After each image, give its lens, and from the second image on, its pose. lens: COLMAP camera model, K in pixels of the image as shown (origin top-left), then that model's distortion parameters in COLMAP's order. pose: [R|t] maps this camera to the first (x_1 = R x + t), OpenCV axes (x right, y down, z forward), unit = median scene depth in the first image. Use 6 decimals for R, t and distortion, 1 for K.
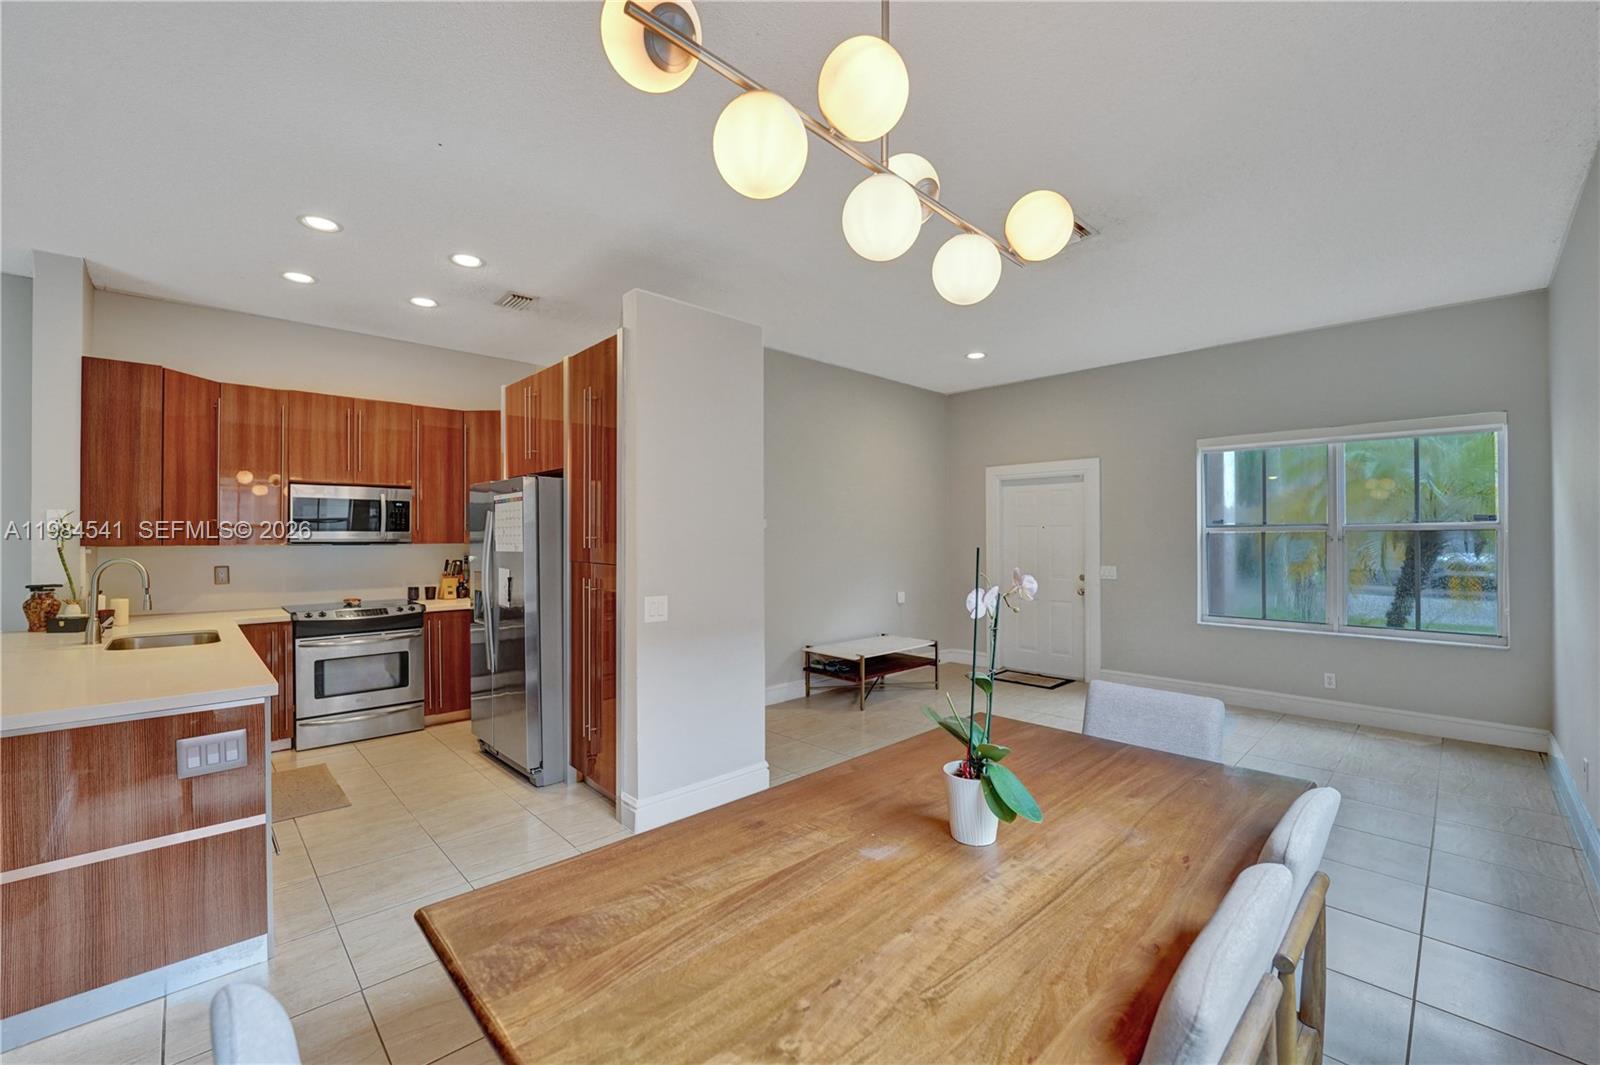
lens RADIAL K [[653.4, 0, 797.5], [0, 653.4, 531.4], [0, 0, 1]] dist [-0.031001, 0.004870]
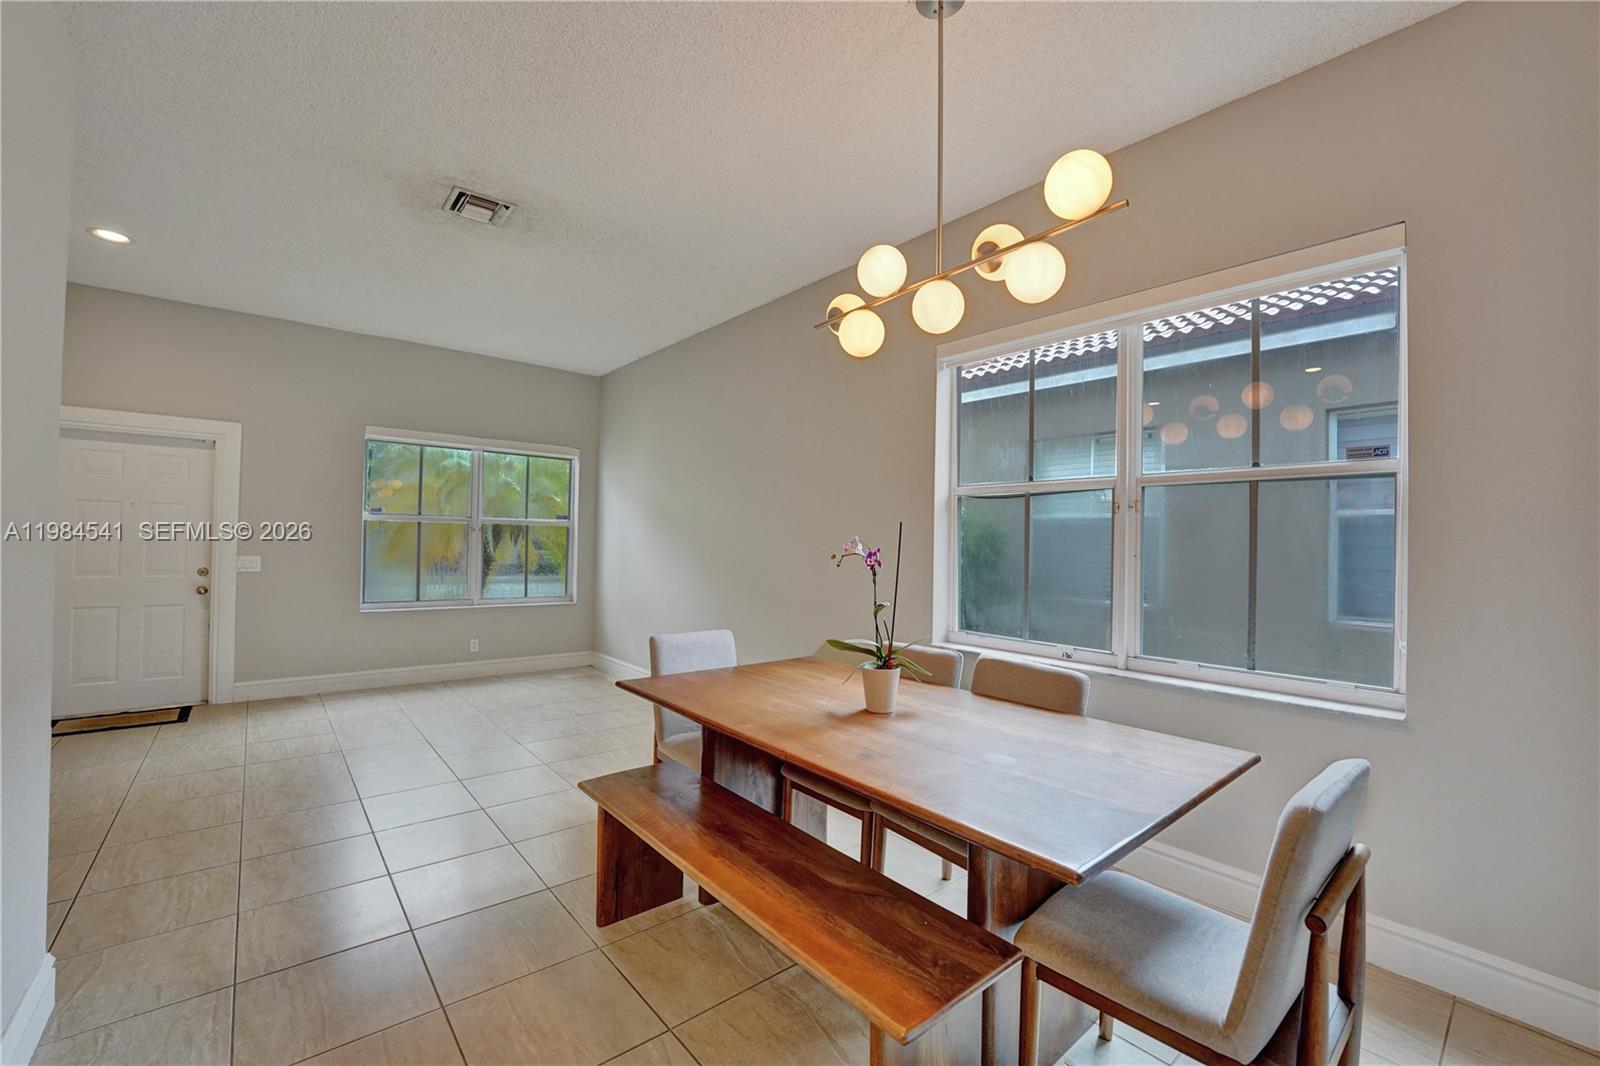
lens RADIAL K [[653.4, 0, 797.5], [0, 653.4, 531.9], [0, 0, 1]] dist [-0.031001, 0.004870]
pose [[0.062639, 0.020592, 0.997824, -0.387111], [-0.027441, 0.999445, -0.018902, 0.024817], [-0.997659, -0.026197, 0.063169, 0.329775]]
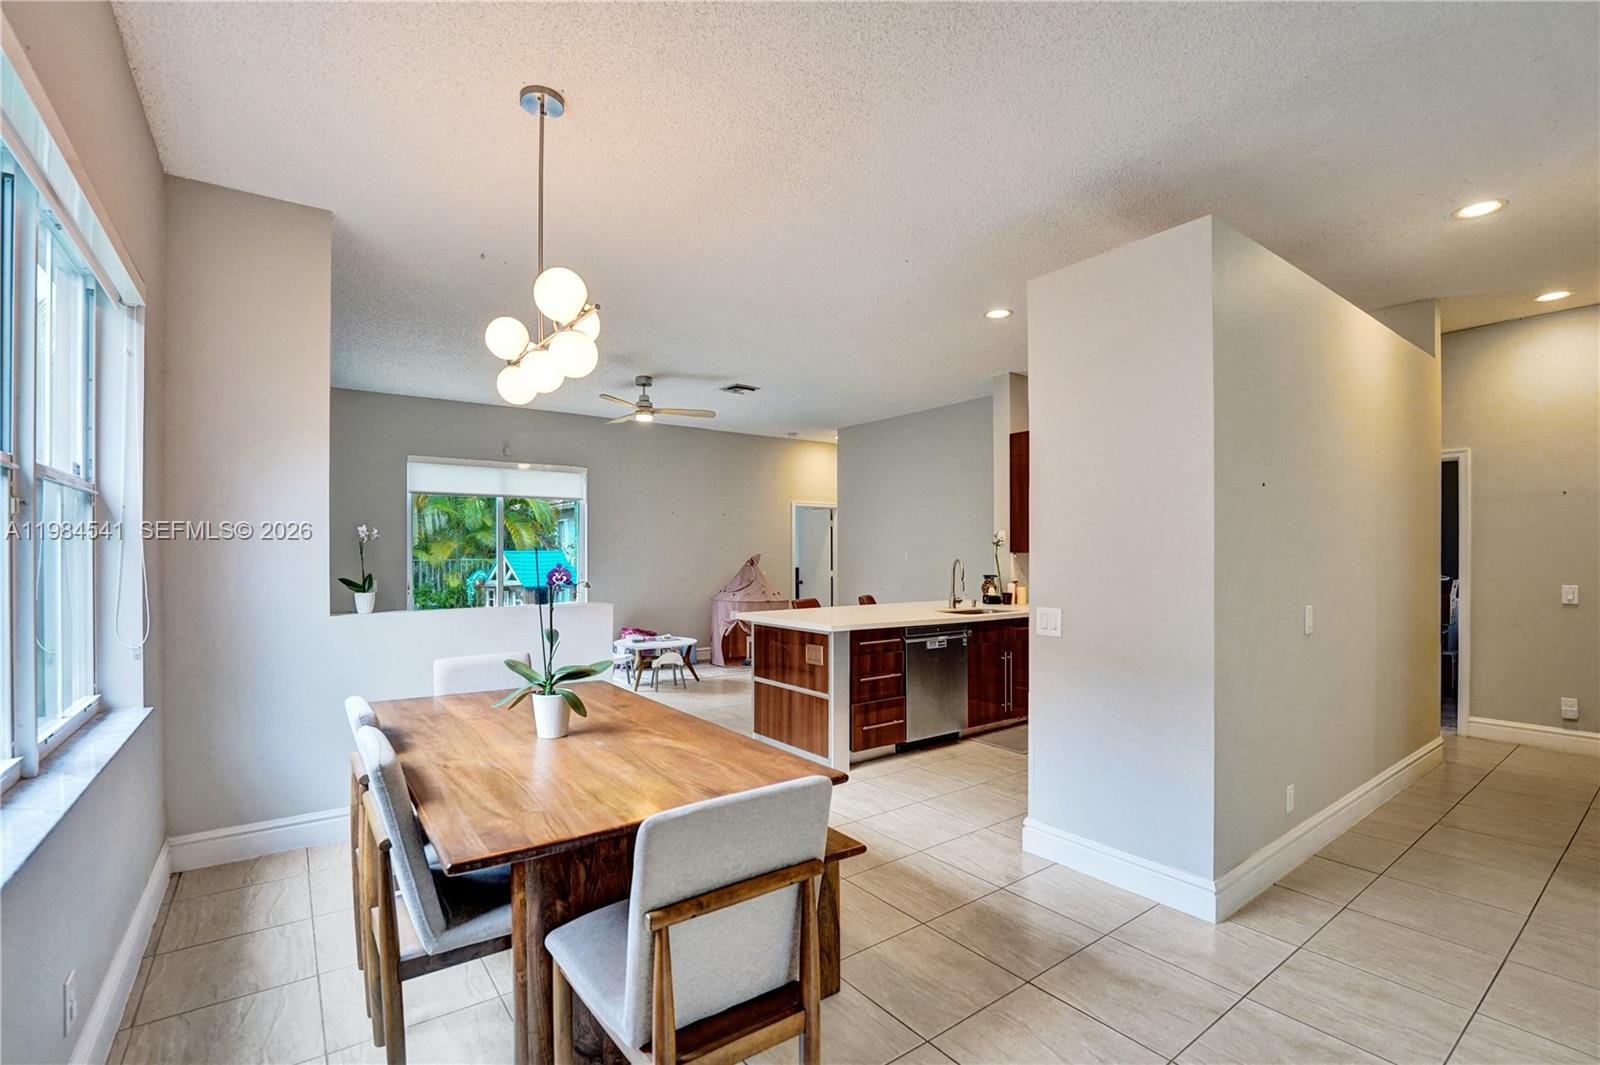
lens RADIAL K [[710.4, 0, 797.8], [0, 710.4, 556.2], [0, 0, 1]] dist [-0.030043, 0.000107]
pose [[-0.129048, 0.006836, -0.991615, 0.552102], [0.011133, 0.999923, 0.005445, 0.013015], [0.991576, -0.010337, -0.129114, 0.537043]]
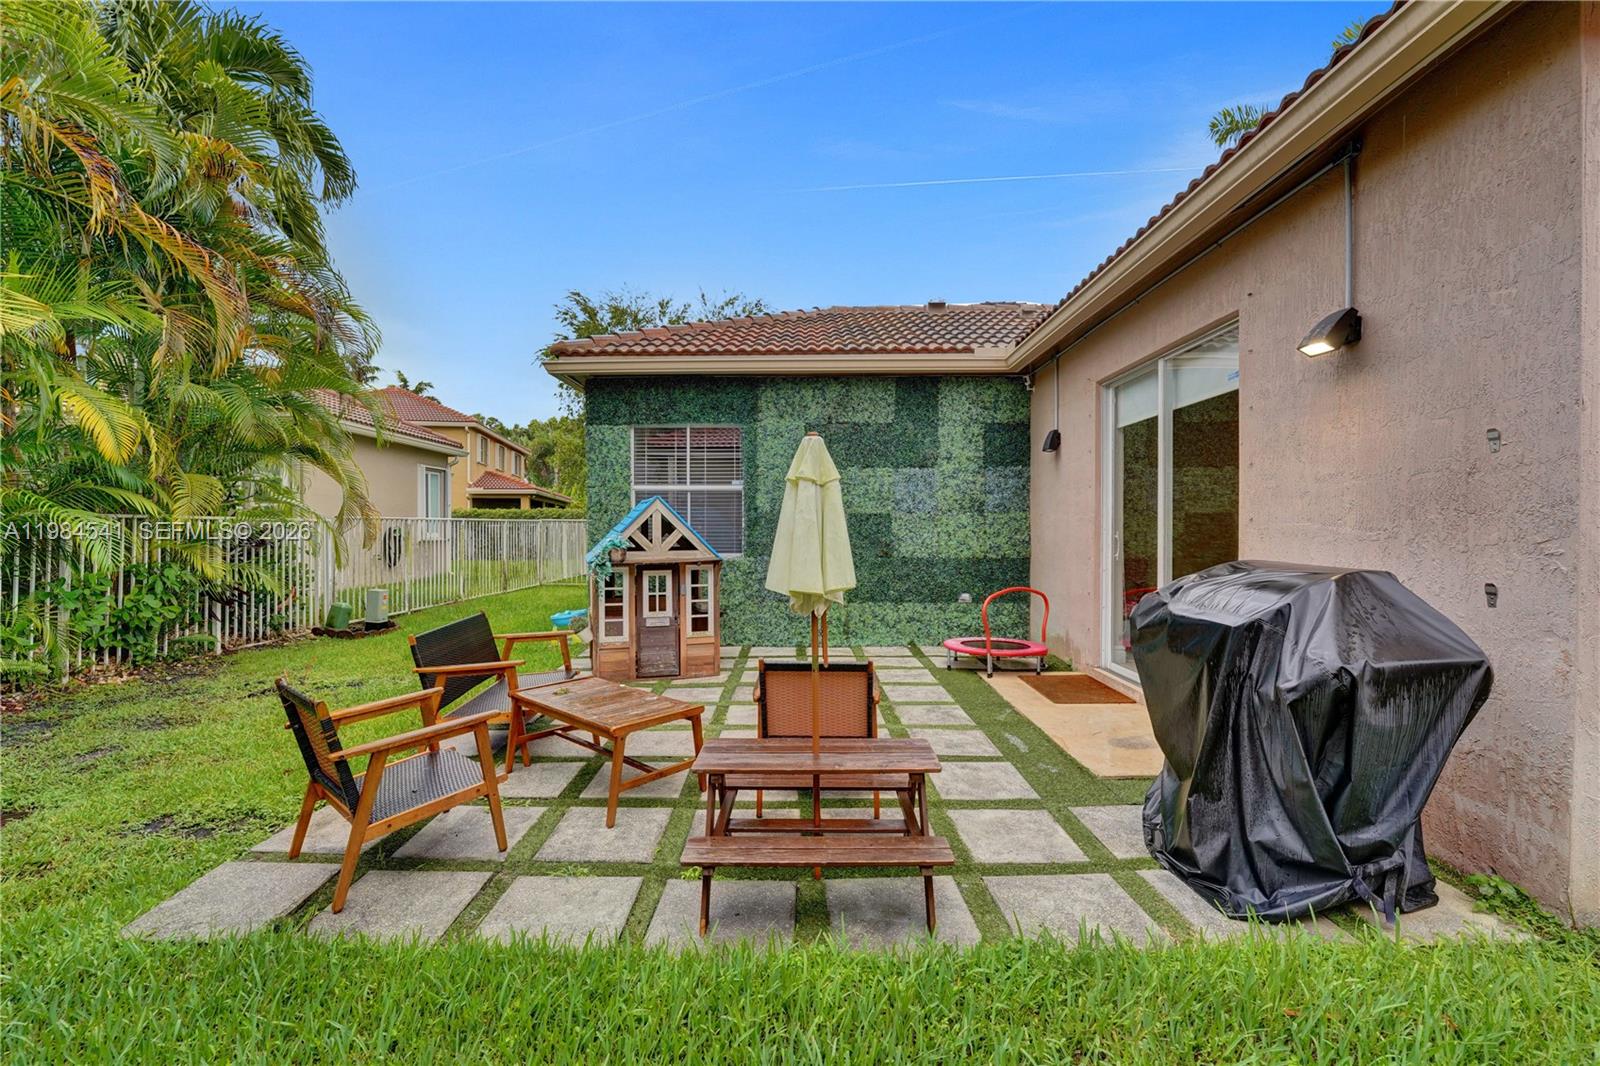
lens RADIAL K [[663.9, 0, 787.9], [0, 663.9, 532.1], [0, 0, 1]] dist [-0.029364, 0.000145]
pose [[0.704109, 0.004566, -0.710077, -0.729501], [0.003380, 0.999946, 0.009781, 0.054618], [0.710084, -0.009287, 0.704056, -1.525116]]
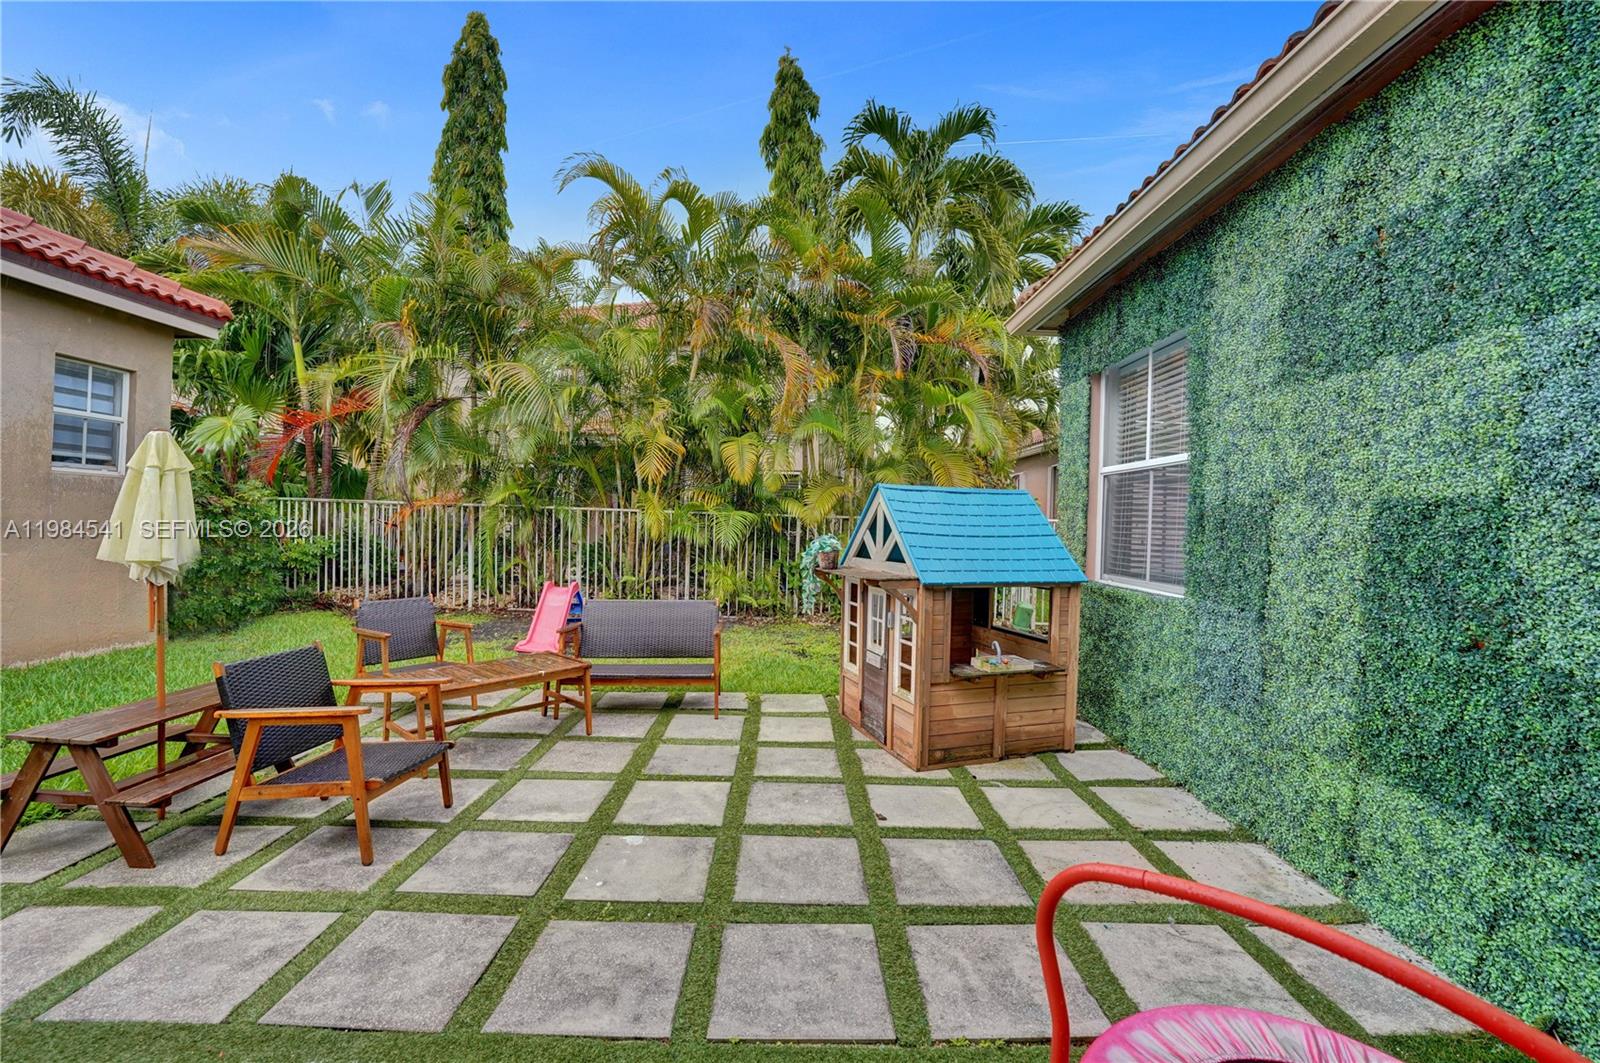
lens RADIAL K [[653.4, 0, 797.5], [0, 653.4, 530.4], [0, 0, 1]] dist [-0.031001, 0.004870]
pose [[-0.692949, -0.004923, -0.720970, -1.077190], [-0.018685, 0.999763, 0.011132, 0.052054], [0.720745, 0.021185, -0.692877, -0.283144]]
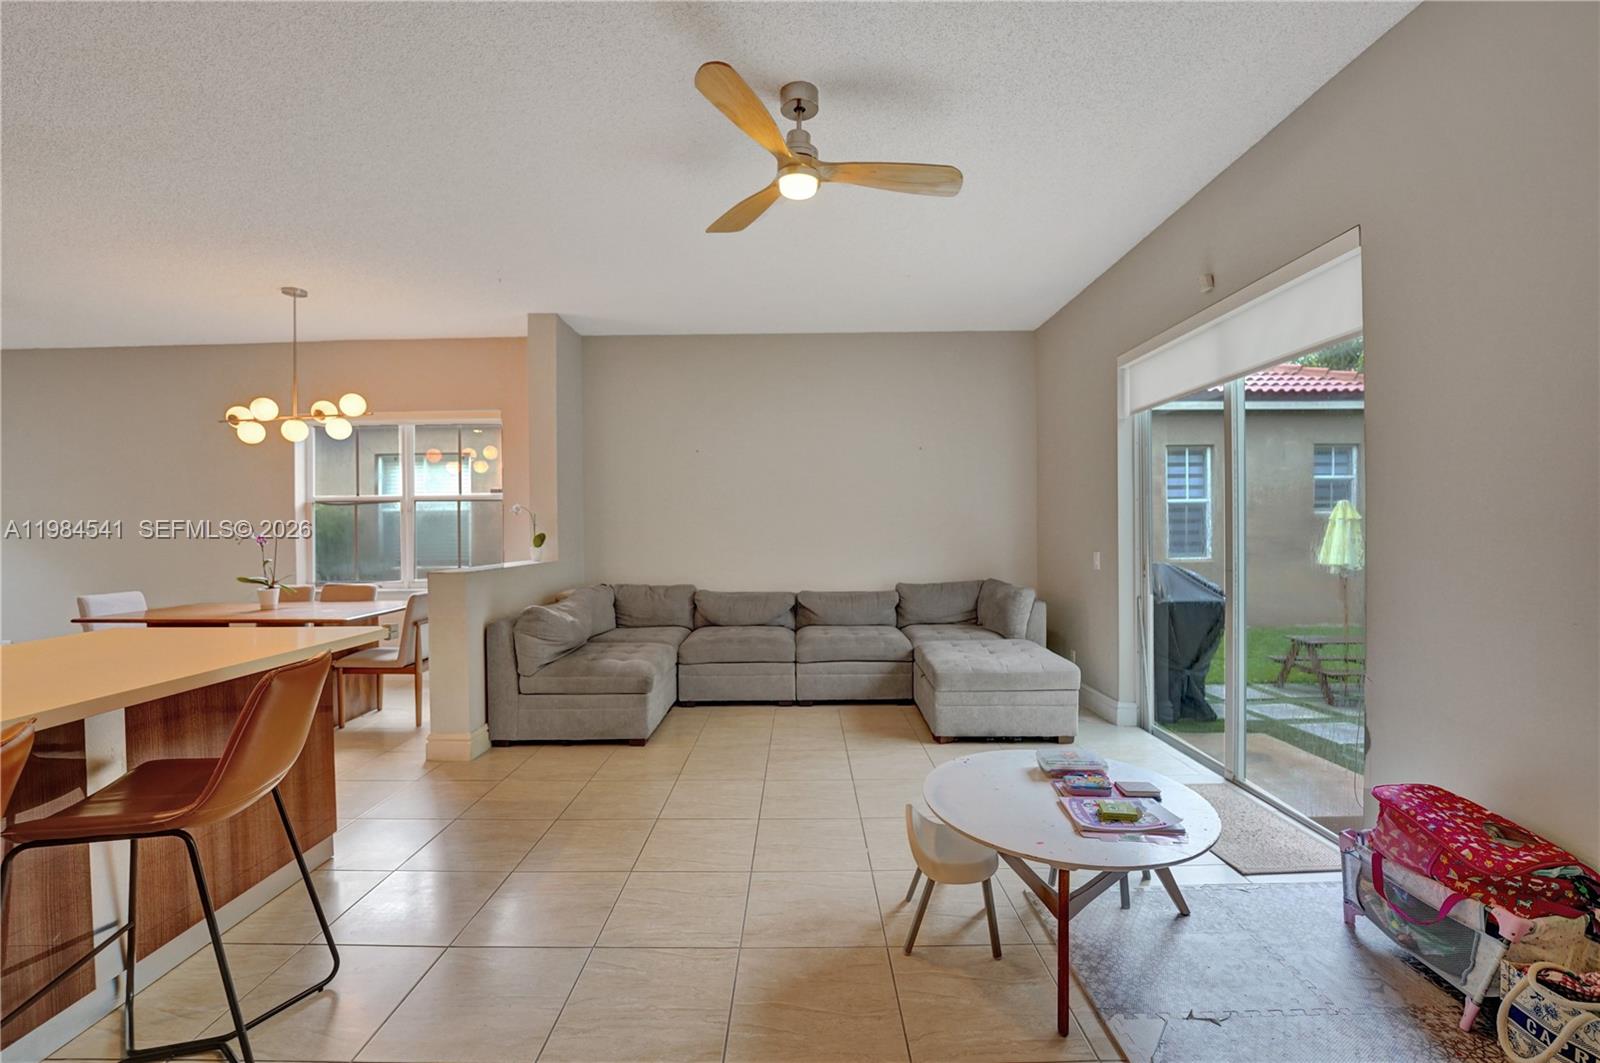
lens RADIAL K [[653.4, 0, 797.5], [0, 653.4, 530.4], [0, 0, 1]] dist [-0.031001, 0.004870]
pose [[-0.719258, 0.009189, 0.694682, -1.188567], [0.008158, 0.999955, -0.004781, 0.030990], [-0.694695, 0.002228, -0.719301, 0.440624]]
